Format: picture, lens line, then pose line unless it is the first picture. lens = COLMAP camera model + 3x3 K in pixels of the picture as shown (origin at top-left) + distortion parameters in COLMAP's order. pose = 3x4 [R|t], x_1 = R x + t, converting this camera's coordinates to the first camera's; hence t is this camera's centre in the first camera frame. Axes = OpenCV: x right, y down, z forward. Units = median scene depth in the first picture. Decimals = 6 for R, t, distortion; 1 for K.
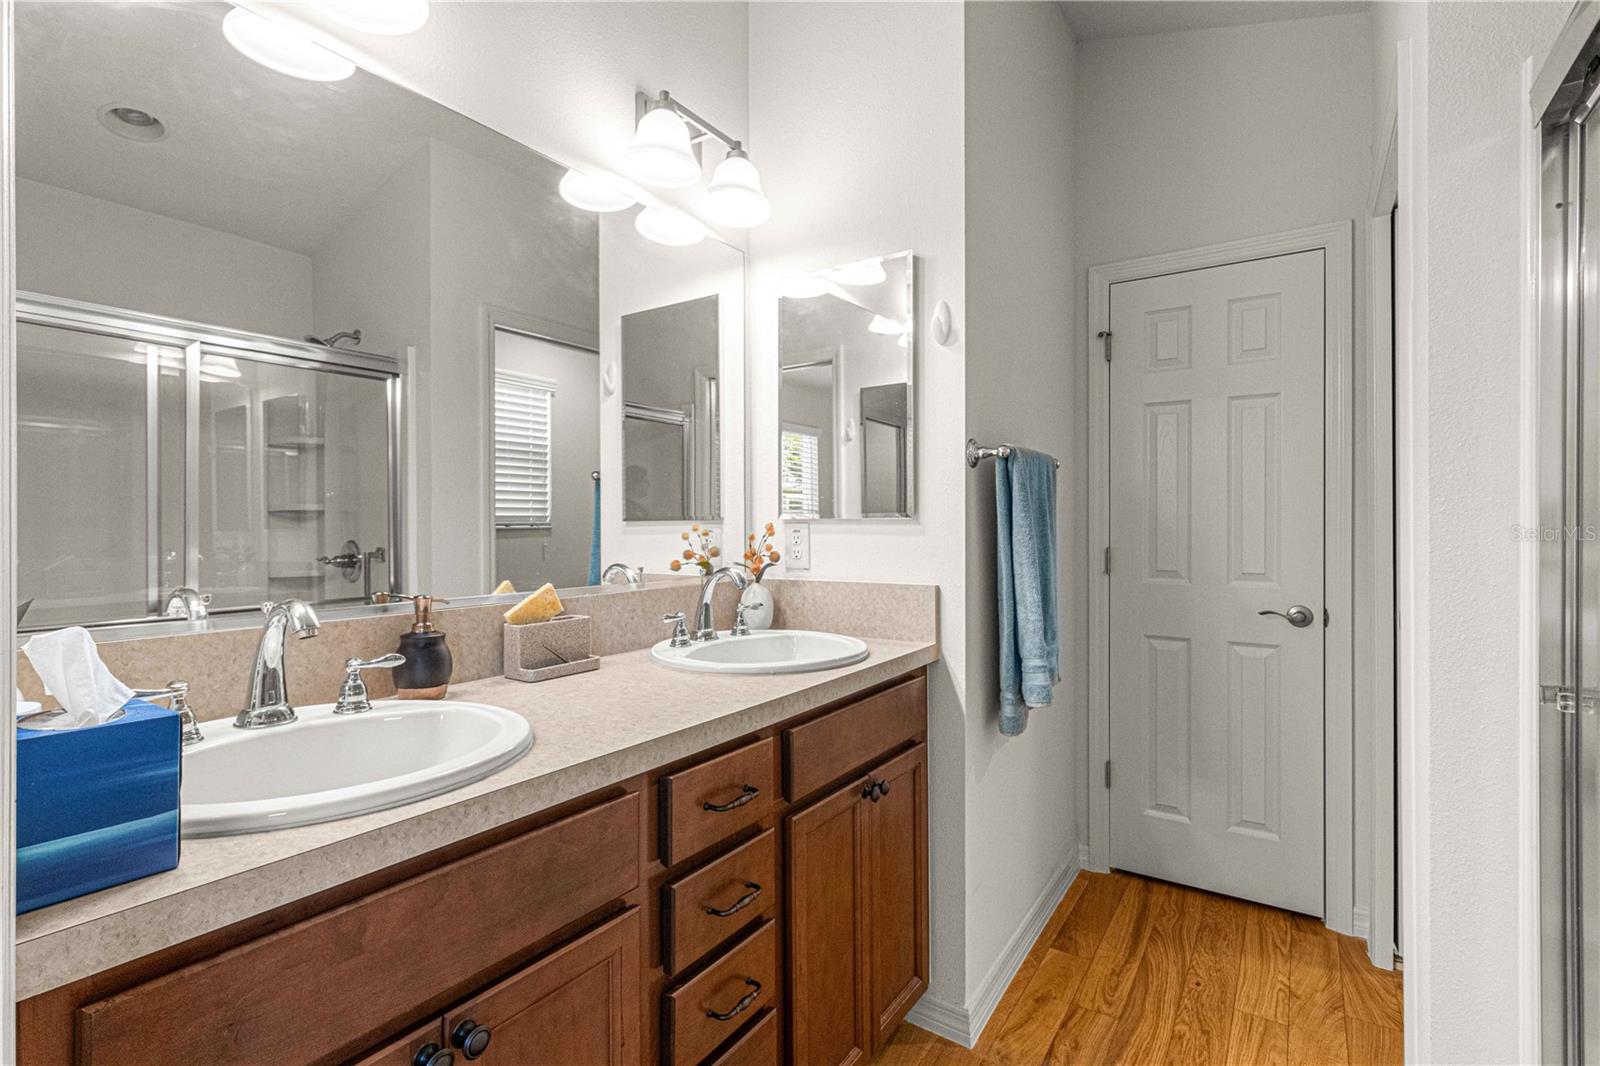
lens RADIAL K [[749.7, 0, 799.0], [0, 749.7, 528.3], [0, 0, 1]] dist [0.004121, 0.000661]
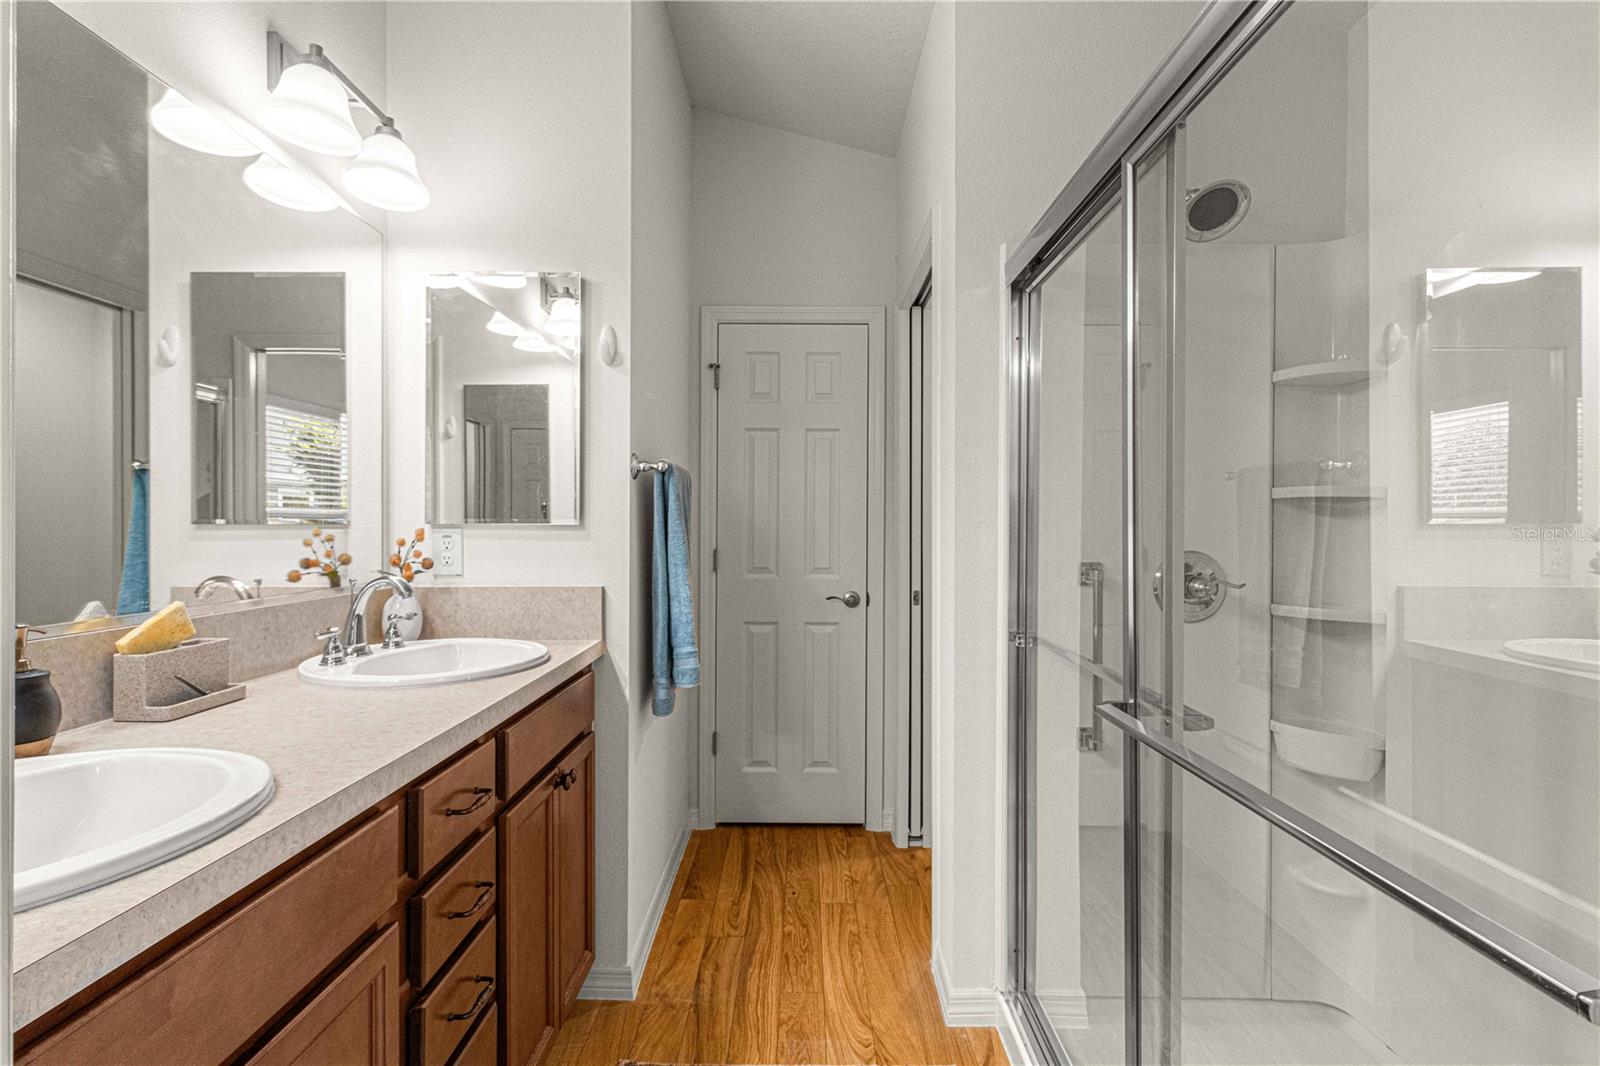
lens RADIAL K [[749.7, 0, 800.3], [0, 749.7, 532.2], [0, 0, 1]] dist [0.004121, 0.000661]
pose [[0.832525, 0.000412, 0.553987, -0.180092], [-0.002671, 0.999991, 0.003271, -0.006672], [-0.553981, -0.004203, 0.832519, -0.061941]]
